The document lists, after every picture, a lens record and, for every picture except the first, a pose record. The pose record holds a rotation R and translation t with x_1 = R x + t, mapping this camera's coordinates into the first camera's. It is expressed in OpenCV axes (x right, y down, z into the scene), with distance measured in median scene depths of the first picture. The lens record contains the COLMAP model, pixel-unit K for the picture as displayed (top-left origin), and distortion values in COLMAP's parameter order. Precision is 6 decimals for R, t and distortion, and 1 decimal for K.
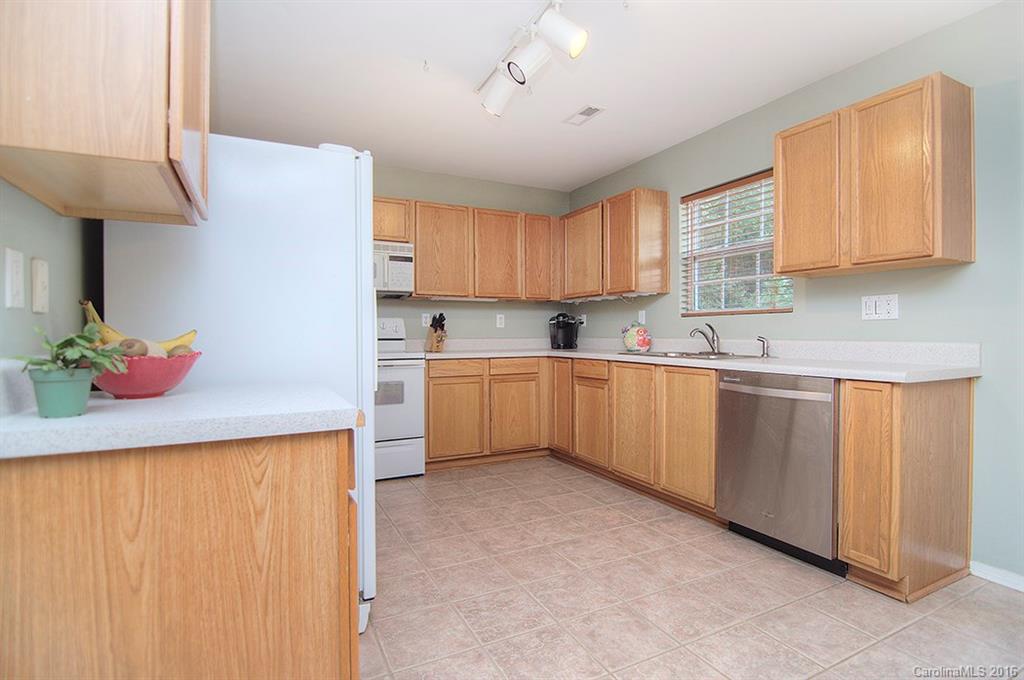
lens RADIAL K [[504.7, 0, 514.6], [0, 504.7, 337.3], [0, 0, 1]] dist [-0.004310, -0.014178]
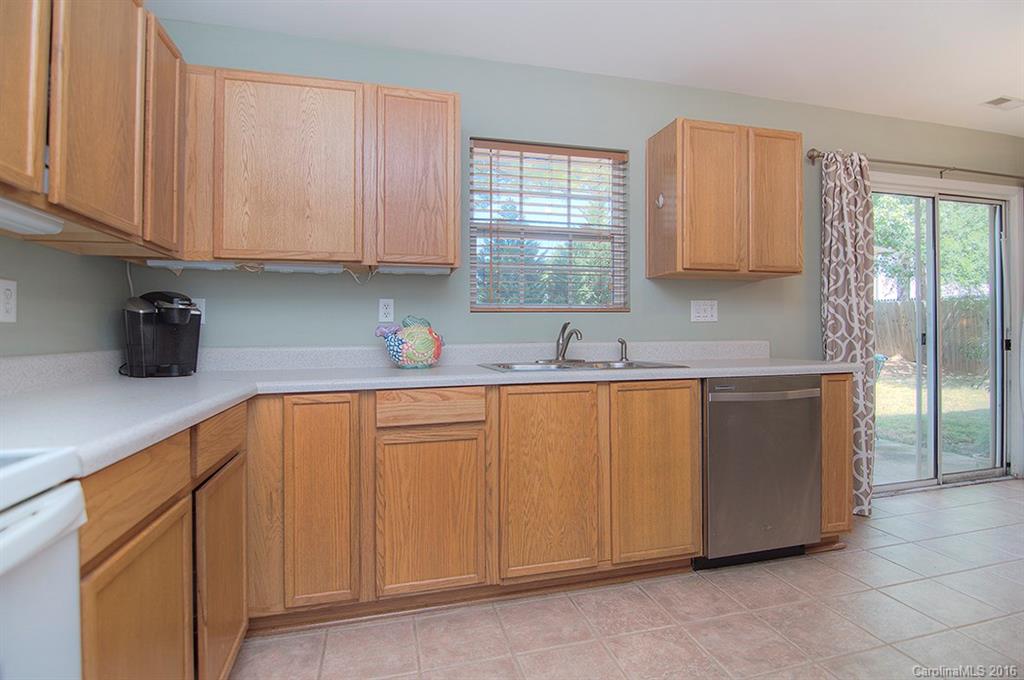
lens RADIAL K [[504.7, 0, 514.6], [0, 504.7, 337.3], [0, 0, 1]] dist [-0.004310, -0.014178]
pose [[0.205830, -0.012008, 0.978514, -0.331571], [0.012198, 0.999879, 0.009705, -0.011121], [-0.978512, 0.009938, 0.205952, 0.830907]]
